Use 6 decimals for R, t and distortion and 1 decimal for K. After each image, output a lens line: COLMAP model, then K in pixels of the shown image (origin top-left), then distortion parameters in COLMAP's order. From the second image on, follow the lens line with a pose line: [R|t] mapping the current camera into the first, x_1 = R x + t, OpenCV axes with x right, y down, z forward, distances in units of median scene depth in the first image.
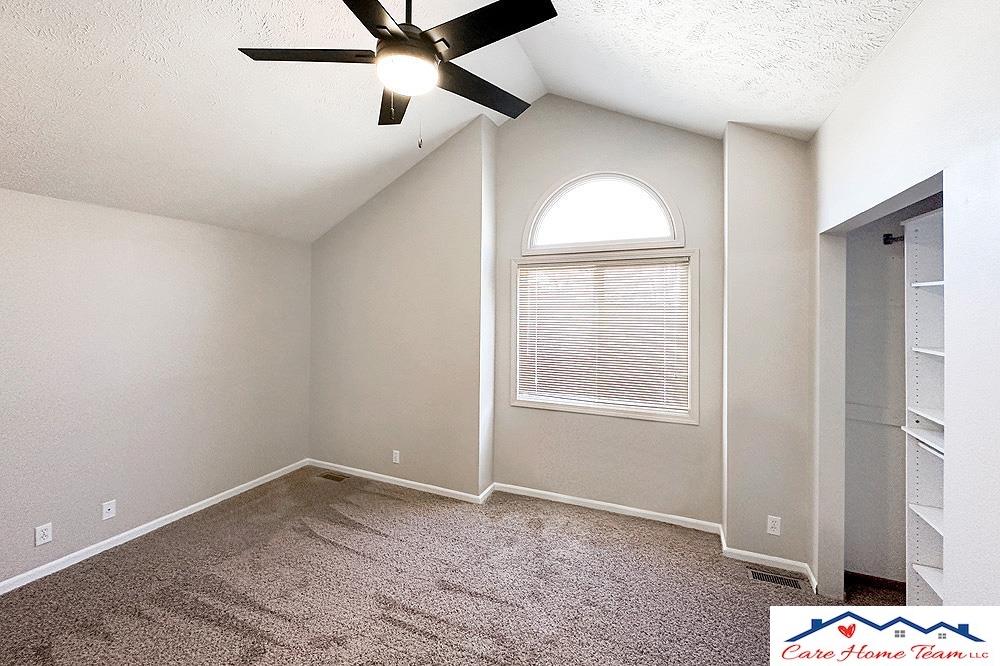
lens RADIAL K [[409.4, 0, 494.5], [0, 409.4, 297.5], [0, 0, 1]] dist [0.000355, 0.001155]
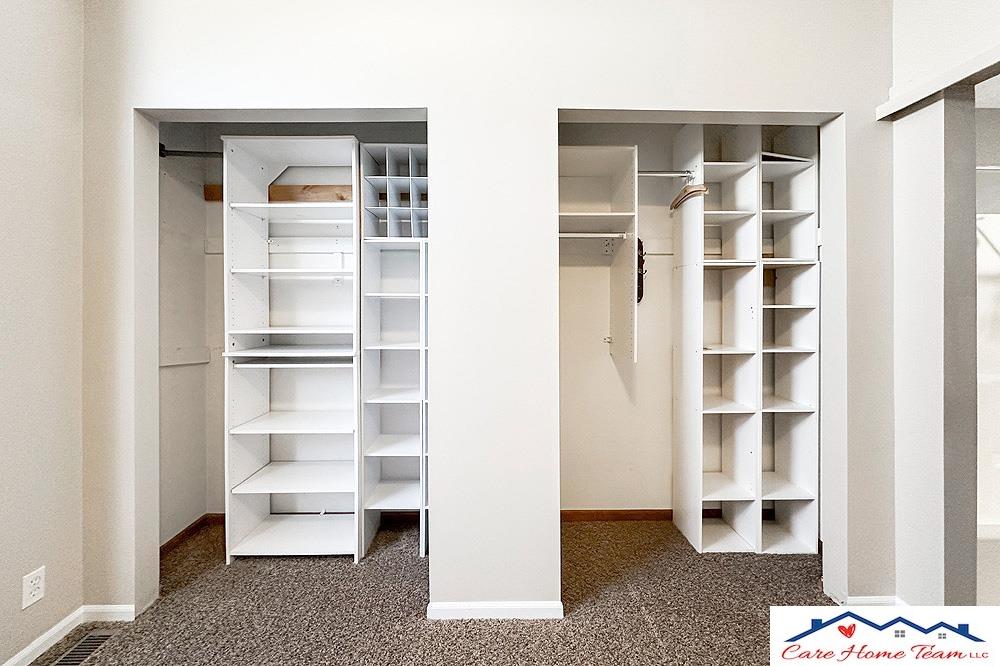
lens RADIAL K [[409.4, 0, 502.6], [0, 409.4, 305.3], [0, 0, 1]] dist [0.000355, 0.001155]
pose [[-0.420411, -0.005434, 0.907317, -0.084730], [-0.008302, 0.999963, 0.002142, 0.127198], [-0.907296, -0.006632, -0.420441, 0.519981]]
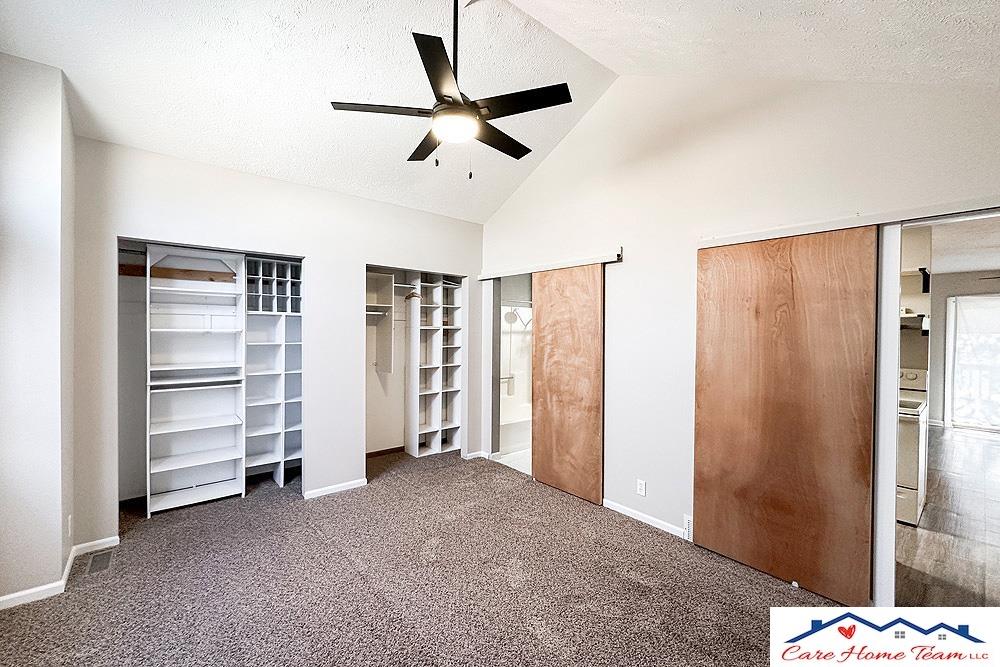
lens RADIAL K [[409.4, 0, 492.5], [0, 409.4, 332.1], [0, 0, 1]] dist [0.000355, 0.001155]
pose [[-0.896624, -0.019846, 0.442348, -0.489382], [-0.019606, 0.999795, 0.005115, 0.063630], [-0.442358, -0.004086, -0.896829, 1.129058]]
